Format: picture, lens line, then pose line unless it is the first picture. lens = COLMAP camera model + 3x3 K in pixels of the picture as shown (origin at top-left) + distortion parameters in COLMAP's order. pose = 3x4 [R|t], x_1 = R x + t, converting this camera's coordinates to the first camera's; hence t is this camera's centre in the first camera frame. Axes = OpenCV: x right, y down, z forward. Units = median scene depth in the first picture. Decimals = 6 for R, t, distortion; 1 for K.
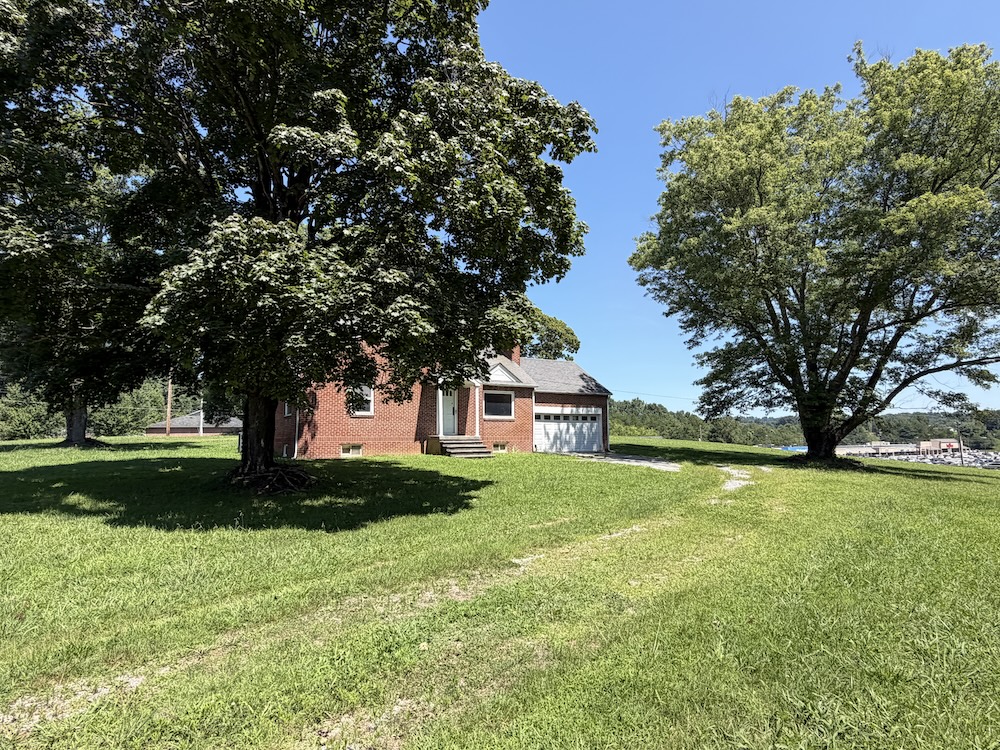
lens RADIAL K [[543.1, 0, 503.4], [0, 543.1, 375.8], [0, 0, 1]] dist [0.002424, -0.001259]
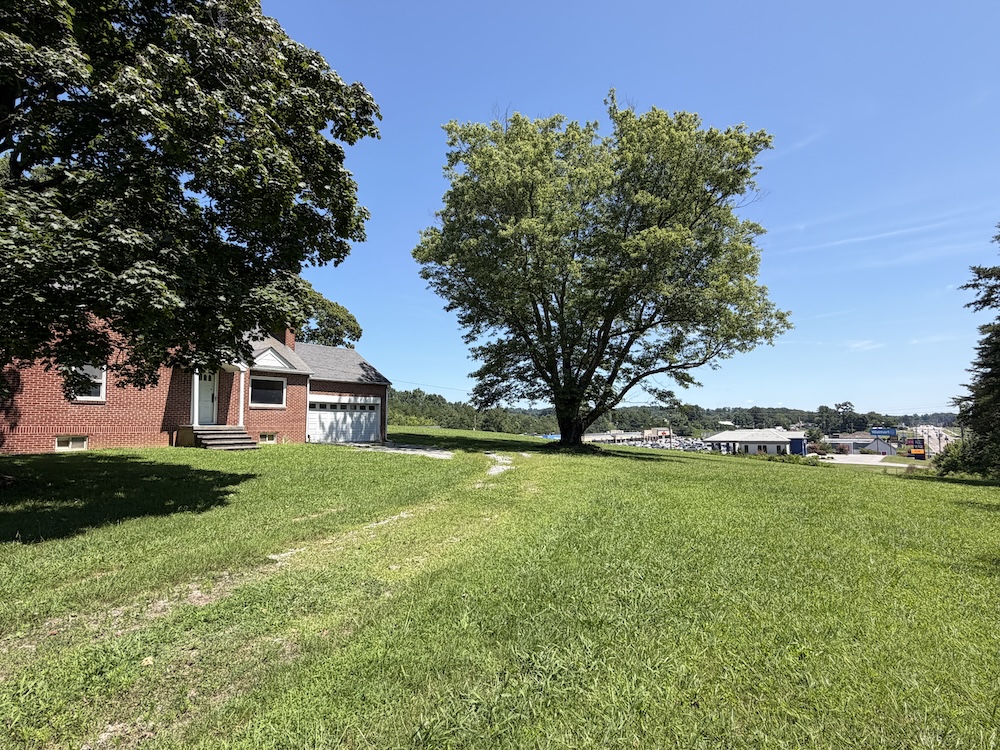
lens RADIAL K [[543.1, 0, 498.1], [0, 543.1, 374.2], [0, 0, 1]] dist [0.002424, -0.001259]
pose [[0.925428, 0.035291, 0.377276, 0.009028], [-0.041163, 0.999124, 0.007511, 0.000596], [-0.376680, -0.022481, 0.926070, -0.006446]]
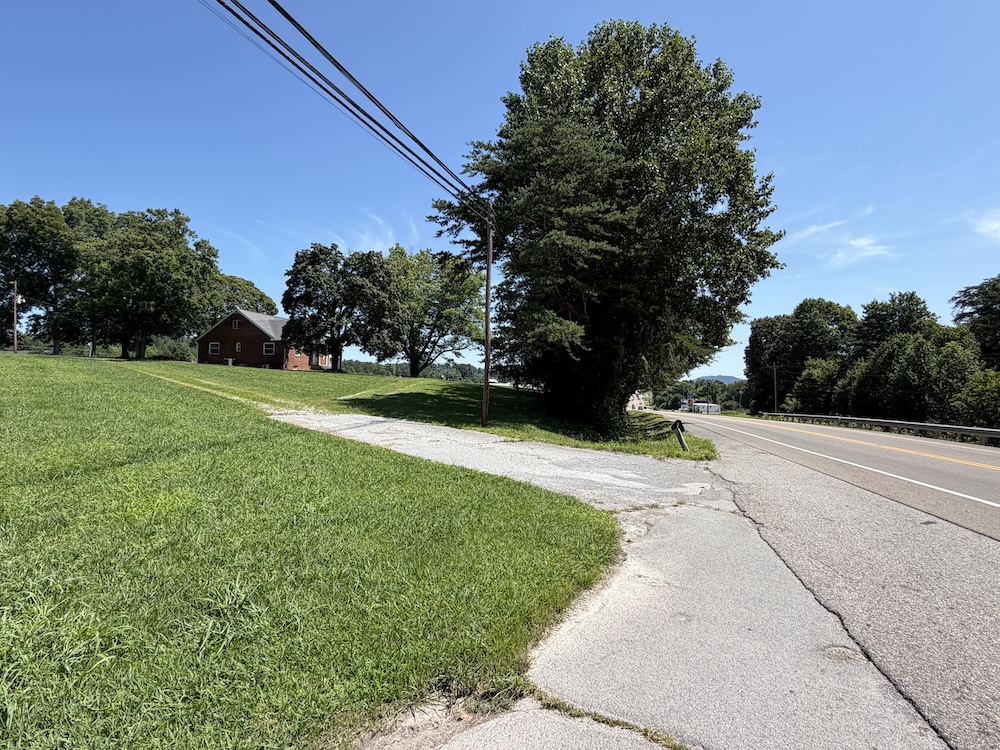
lens RADIAL K [[543.1, 0, 500.5], [0, 543.1, 376.3], [0, 0, 1]] dist [0.002424, -0.001259]
pose [[0.697542, 0.025092, 0.716105, -2.293960], [-0.101477, 0.992773, 0.064060, -0.181779], [-0.709322, -0.117353, 0.695047, -2.633669]]
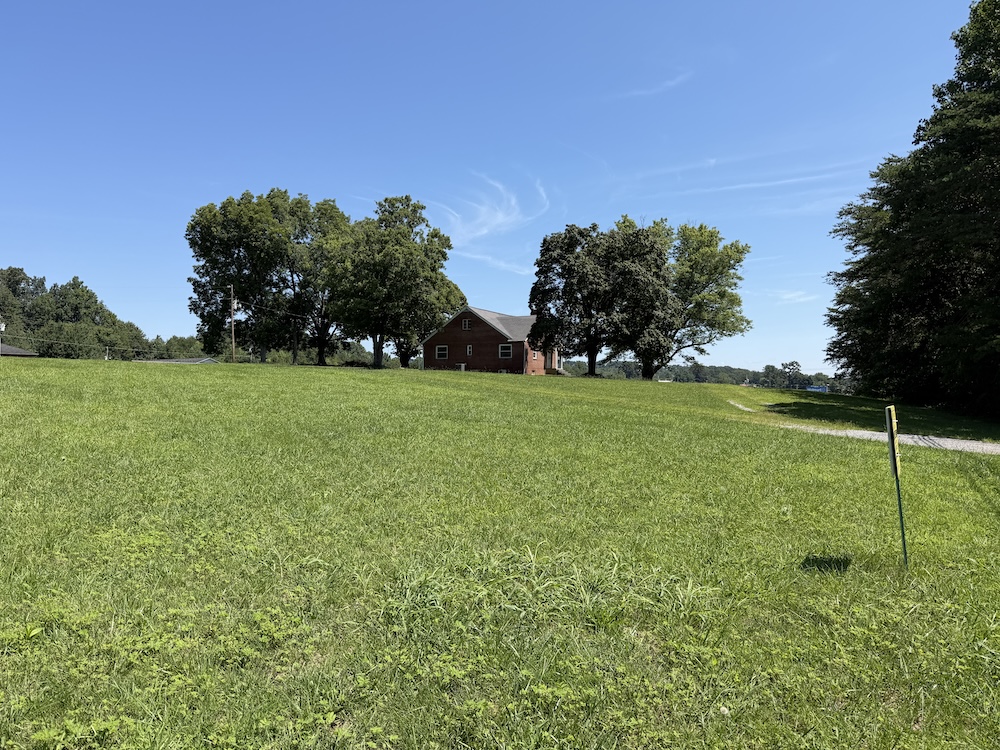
lens RADIAL K [[685.5, 0, 494.1], [0, 685.5, 381.2], [0, 0, 1]] dist [0.081849, -0.010858]
pose [[0.838943, 0.009492, 0.544137, -3.116666], [-0.067980, 0.993845, 0.087474, -0.134576], [-0.539957, -0.110376, 0.834424, -2.201228]]
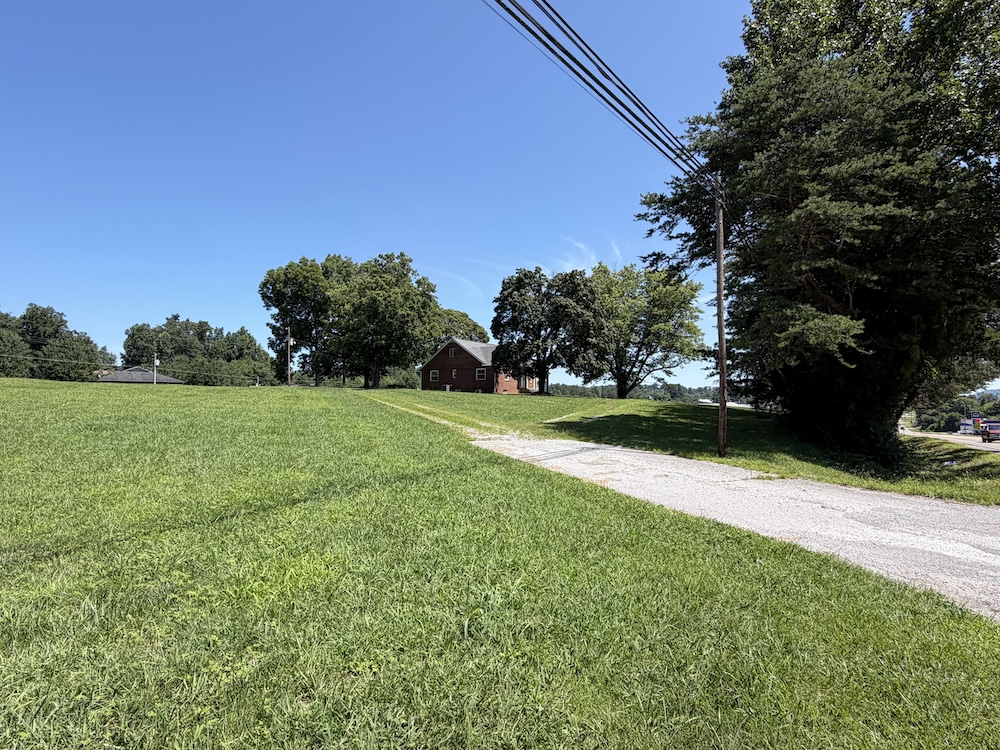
lens RADIAL K [[543.1, 0, 503.8], [0, 543.1, 373.9], [0, 0, 1]] dist [0.002424, -0.001259]
pose [[0.908914, 0.025327, 0.416214, -2.189790], [-0.049123, 0.997707, 0.046562, -0.157287], [-0.414080, -0.062766, 0.908074, -2.464137]]
